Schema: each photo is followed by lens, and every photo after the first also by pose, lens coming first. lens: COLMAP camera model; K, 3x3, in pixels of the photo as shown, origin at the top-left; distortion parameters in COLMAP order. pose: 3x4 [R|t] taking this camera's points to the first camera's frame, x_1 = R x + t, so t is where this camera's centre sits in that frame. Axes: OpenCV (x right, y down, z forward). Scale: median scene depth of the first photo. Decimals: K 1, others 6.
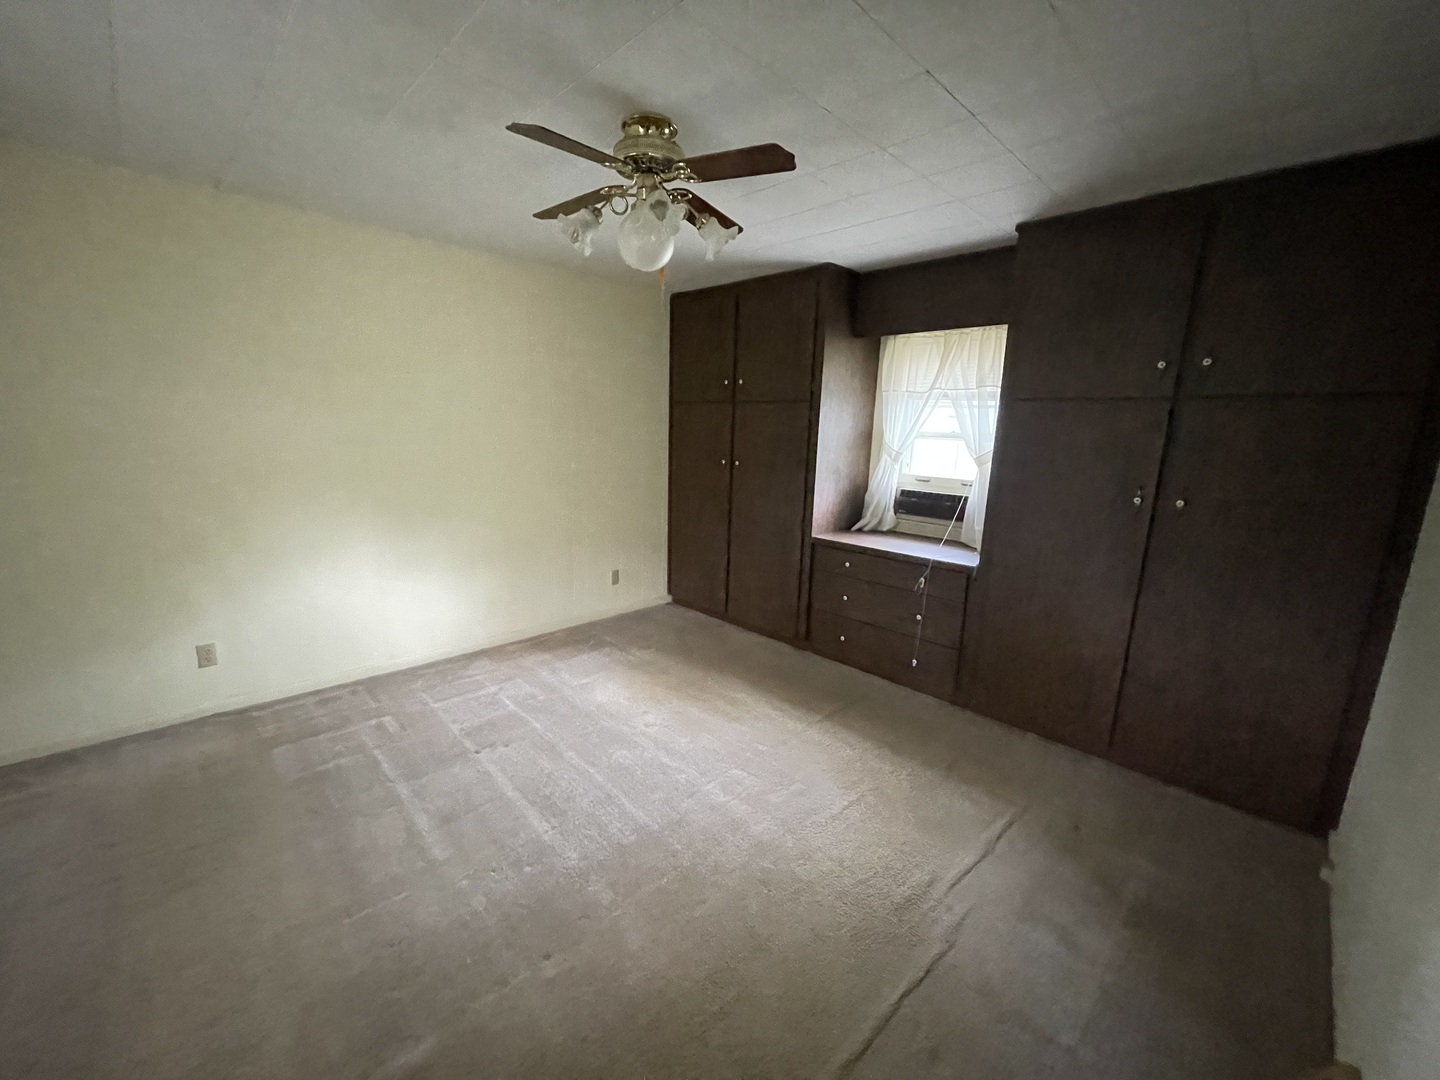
lens RADIAL K [[583.8, 0, 716.5], [0, 583.8, 541.5], [0, 0, 1]] dist [-0.001396, -0.000916]
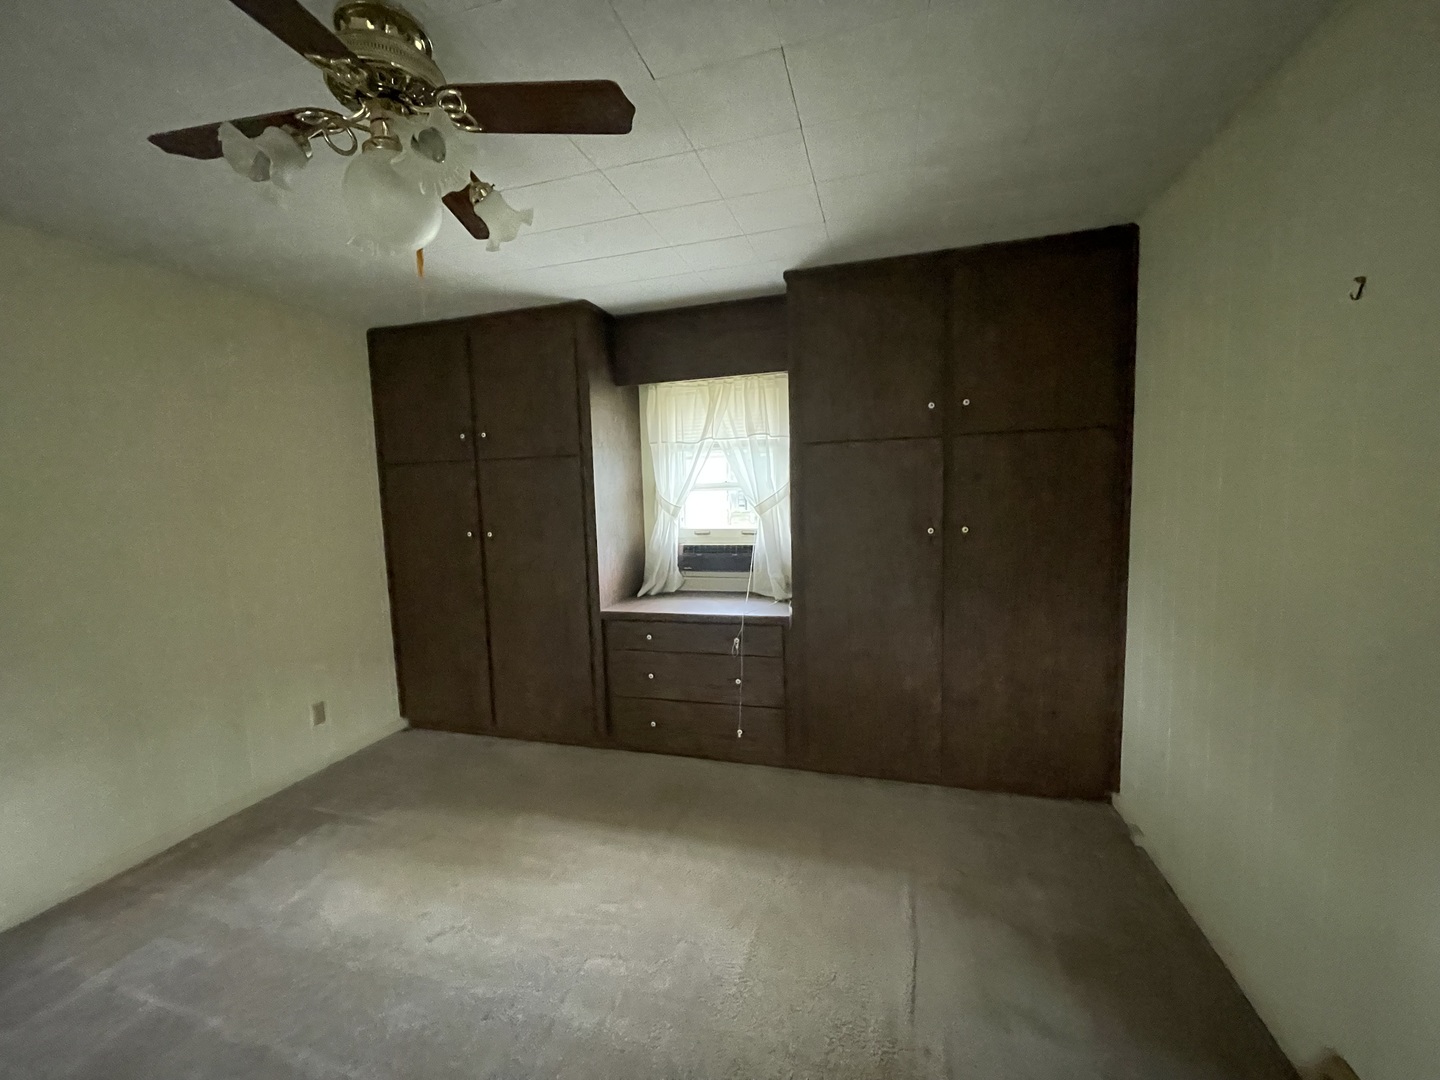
lens RADIAL K [[583.8, 0, 722.0], [0, 583.8, 540.7], [0, 0, 1]] dist [-0.001396, -0.000916]
pose [[0.873205, -0.101424, 0.476683, -0.084239], [0.152396, 0.985880, -0.069398, -0.026949], [-0.462913, 0.133243, 0.876332, 0.180295]]
